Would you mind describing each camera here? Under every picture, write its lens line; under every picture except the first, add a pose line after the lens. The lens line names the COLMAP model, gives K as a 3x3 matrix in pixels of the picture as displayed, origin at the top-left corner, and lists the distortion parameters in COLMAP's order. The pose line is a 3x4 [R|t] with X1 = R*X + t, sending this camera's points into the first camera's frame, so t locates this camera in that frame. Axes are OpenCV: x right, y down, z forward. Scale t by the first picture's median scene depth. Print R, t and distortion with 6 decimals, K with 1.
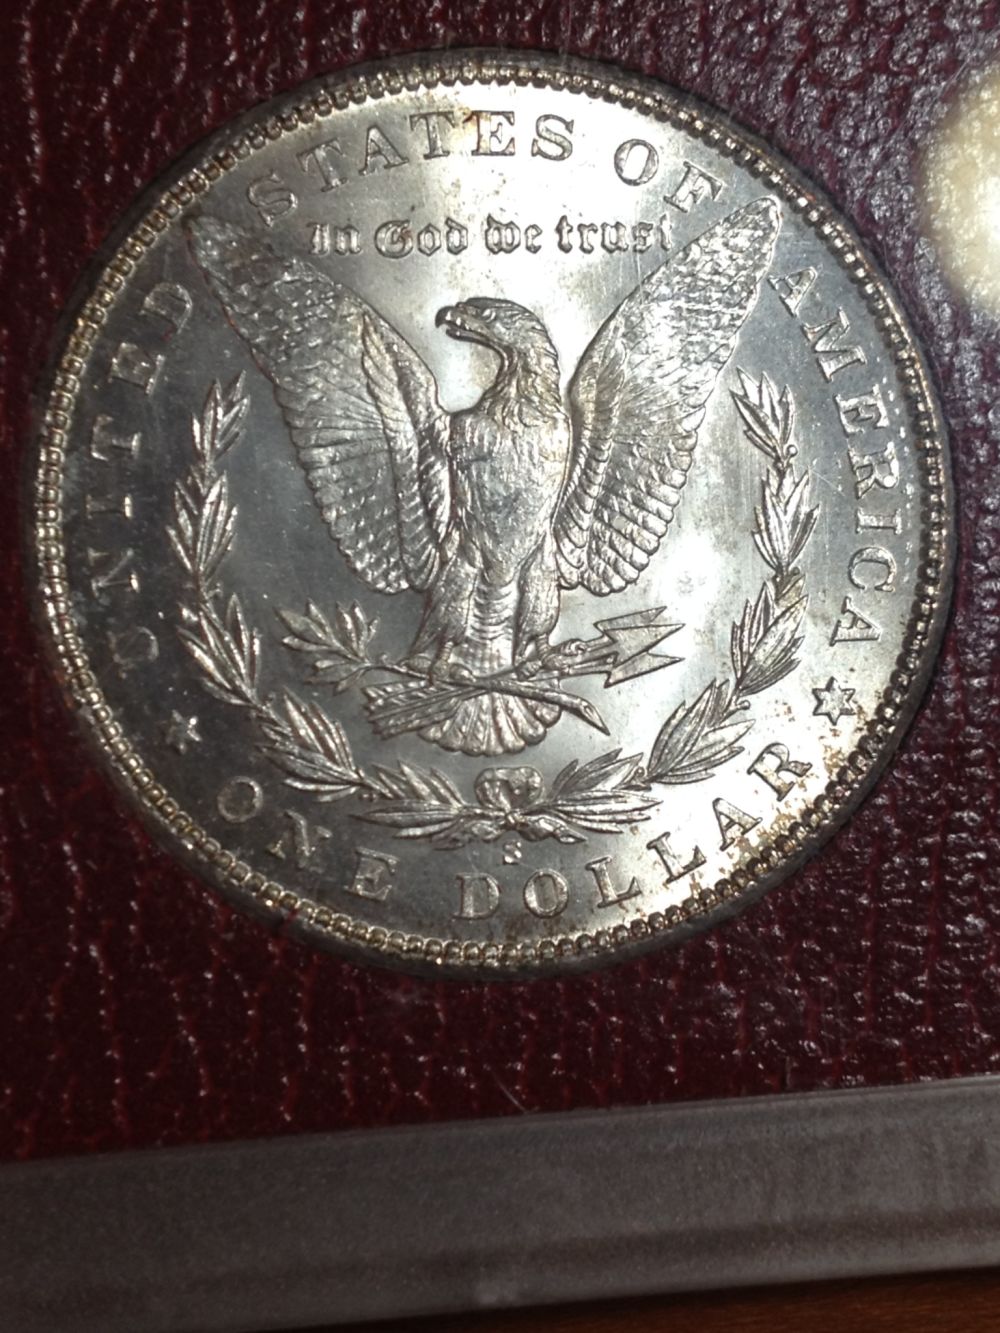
lens RADIAL K [[3168.4, 0, 501.8], [0, 3168.4, 663.1], [0, 0, 1]] dist [0.114699, 0.000000]
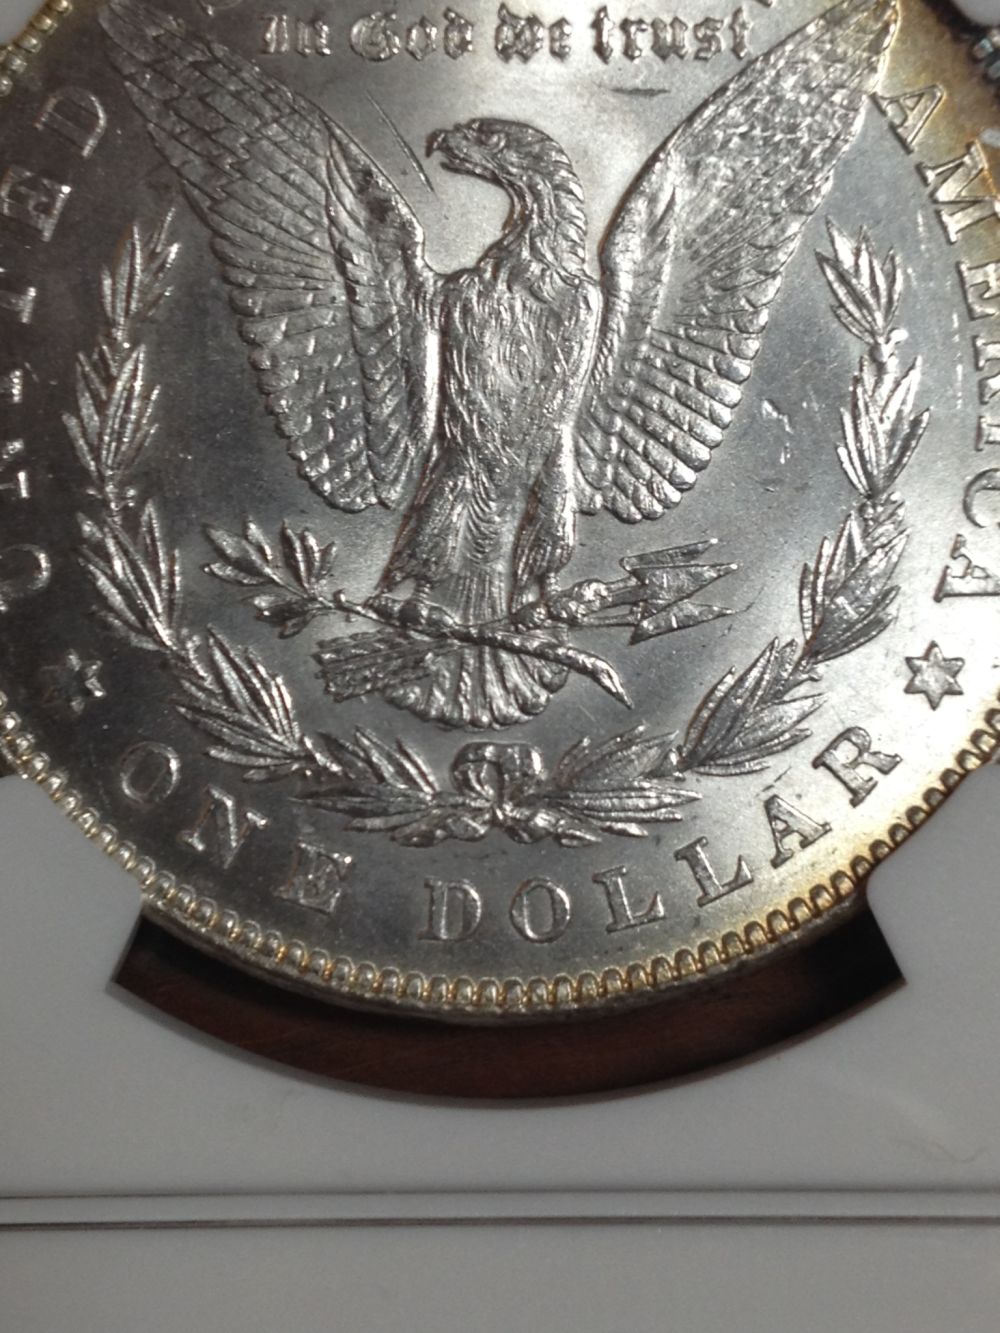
lens RADIAL K [[3378.6, 0, 496.8], [0, 3378.6, 642.9], [0, 0, 1]] dist [0.950463, 0.000000]
pose [[0.999244, 0.038842, -0.001664, 0.001913], [-0.038838, 0.999243, 0.002378, 0.006625], [0.001755, -0.002311, 0.999996, 0.186915]]
